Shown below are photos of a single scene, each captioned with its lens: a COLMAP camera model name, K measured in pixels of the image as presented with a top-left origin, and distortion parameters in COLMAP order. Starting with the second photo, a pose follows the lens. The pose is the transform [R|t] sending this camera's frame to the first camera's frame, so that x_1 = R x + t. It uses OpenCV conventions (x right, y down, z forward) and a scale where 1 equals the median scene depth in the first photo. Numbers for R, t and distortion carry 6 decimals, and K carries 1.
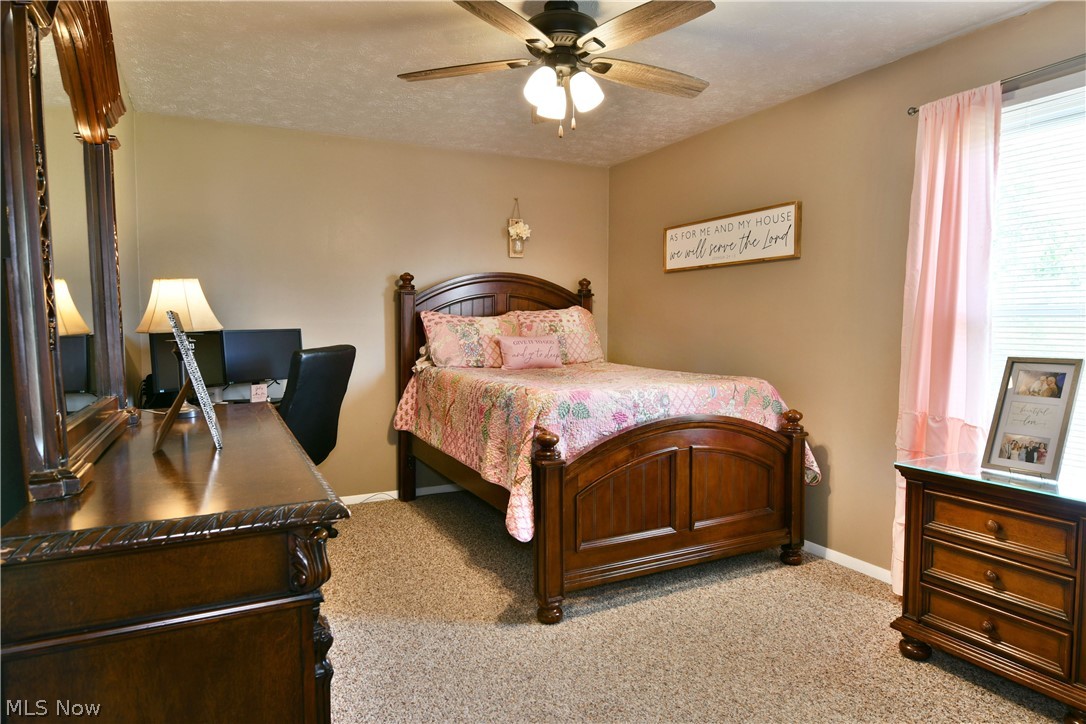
lens RADIAL K [[668.0, 0, 548.0], [0, 668.0, 341.7], [0, 0, 1]] dist [-0.013296, -0.003237]
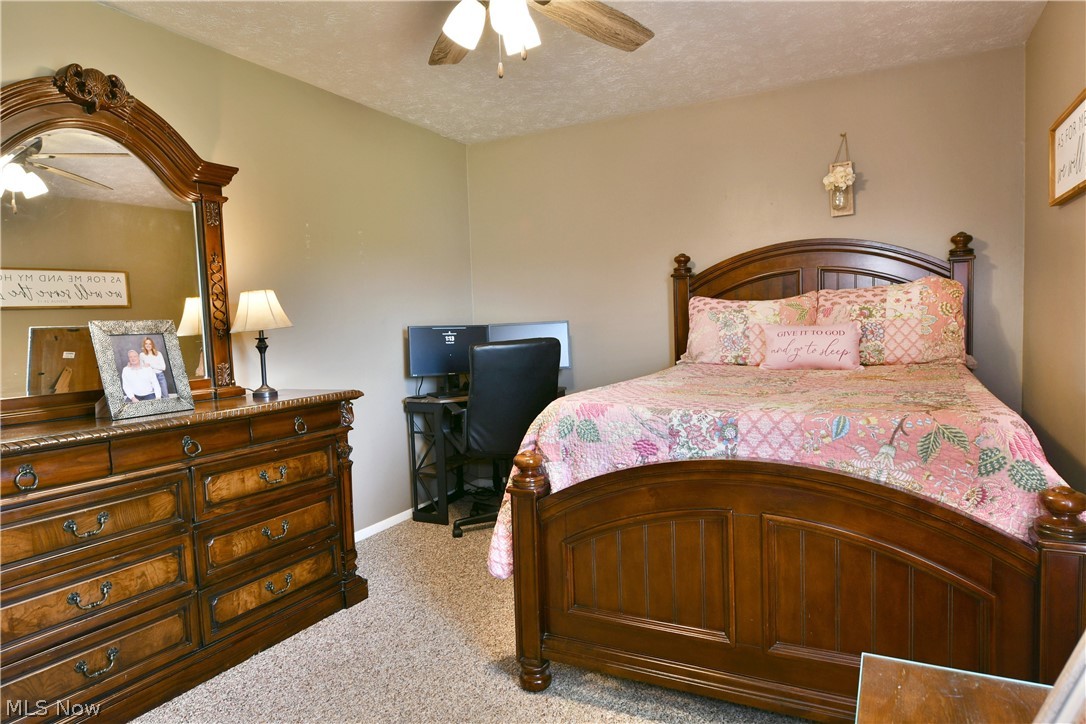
lens RADIAL K [[670.5, 0, 537.2], [0, 670.5, 346.3], [0, 0, 1]] dist [-0.013058, -0.003668]
pose [[0.563176, 0.016179, -0.826178, 0.598820], [0.009868, 0.999605, 0.026302, -0.010282], [0.826278, -0.022966, 0.562795, 0.506498]]
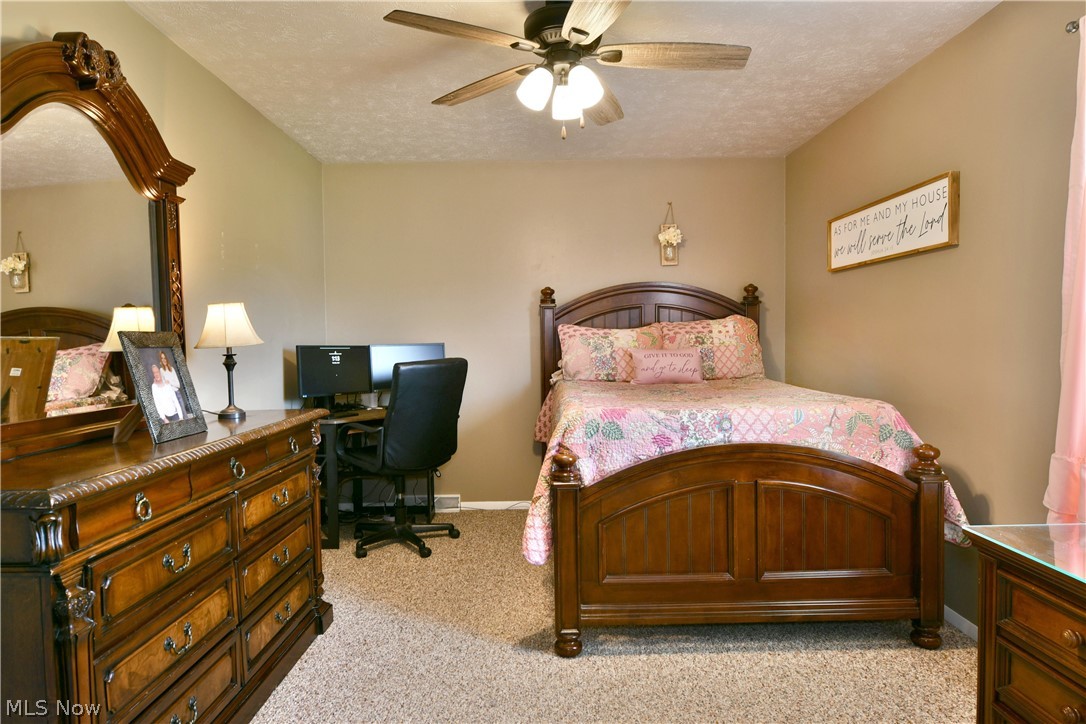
lens RADIAL K [[671.8, 0, 542.3], [0, 671.8, 342.5], [0, 0, 1]] dist [-0.012757, -0.004667]
pose [[0.888956, -0.007119, -0.457938, 0.365929], [-0.000660, 0.999858, -0.016825, -0.002045], [0.457992, 0.015259, 0.888825, 0.127277]]
